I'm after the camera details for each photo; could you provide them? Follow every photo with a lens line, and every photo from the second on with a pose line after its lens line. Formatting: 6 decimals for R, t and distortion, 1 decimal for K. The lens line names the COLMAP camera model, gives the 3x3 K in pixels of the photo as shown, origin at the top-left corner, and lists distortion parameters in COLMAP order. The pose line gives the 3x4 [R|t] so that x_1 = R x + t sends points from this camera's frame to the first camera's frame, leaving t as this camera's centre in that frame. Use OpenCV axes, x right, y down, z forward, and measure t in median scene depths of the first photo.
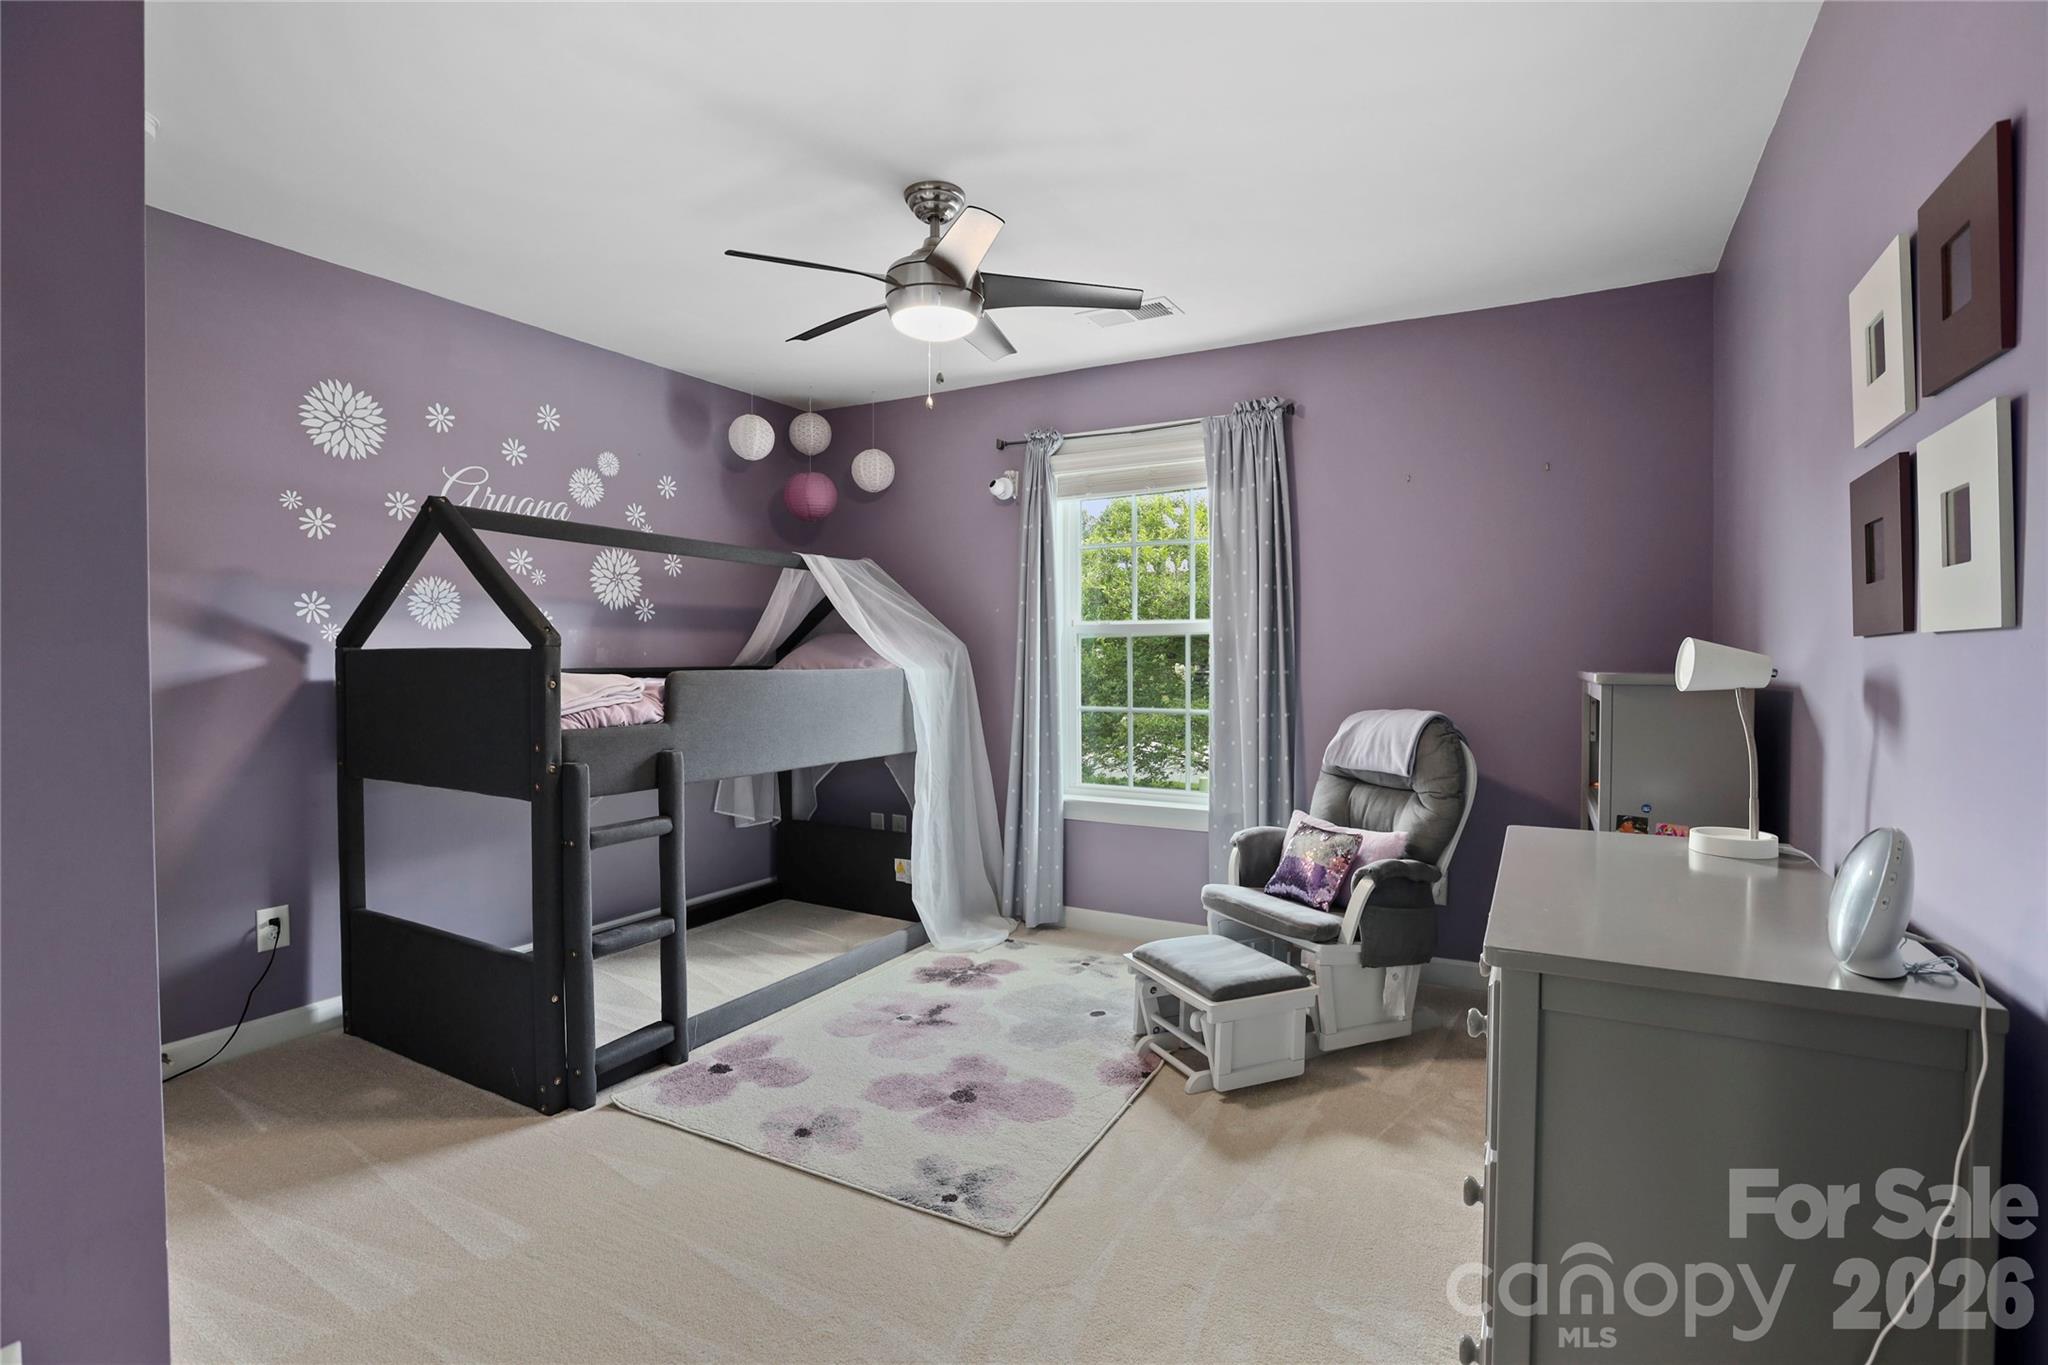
lens RADIAL K [[938.3, 0, 1024.8], [0, 938.3, 673.7], [0, 0, 1]] dist [-0.039491, 0.010553]
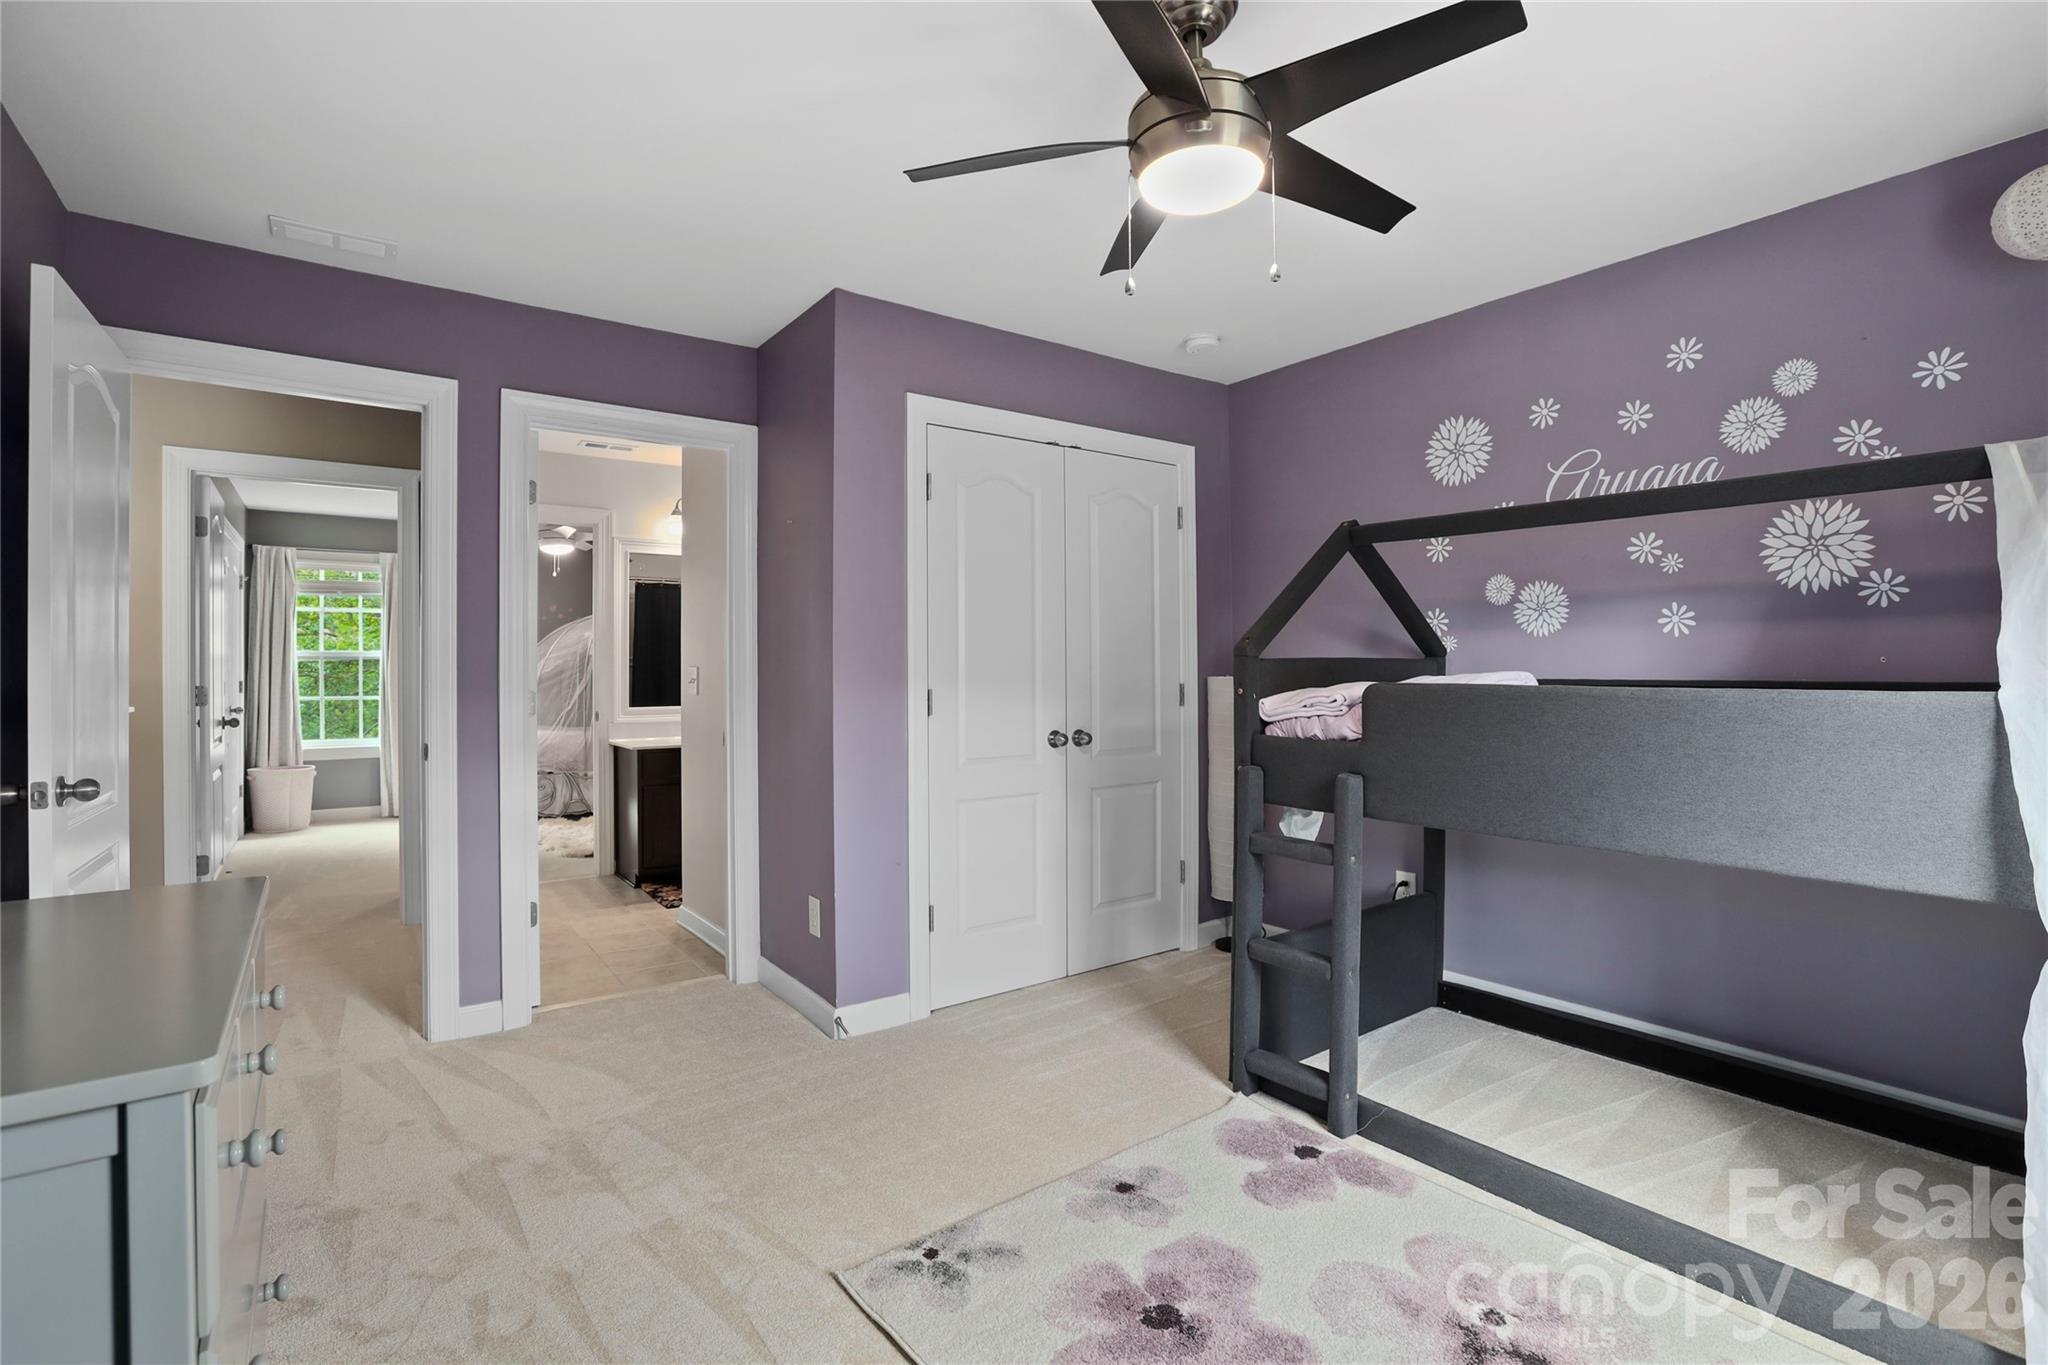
lens RADIAL K [[938.3, 0, 1021.5], [0, 938.3, 667.2], [0, 0, 1]] dist [-0.039491, 0.010553]
pose [[-0.400281, 0.000222, -0.916392, 0.484403], [-0.014444, 0.999874, 0.006551, -0.016191], [0.916279, 0.015859, -0.400228, 0.963407]]
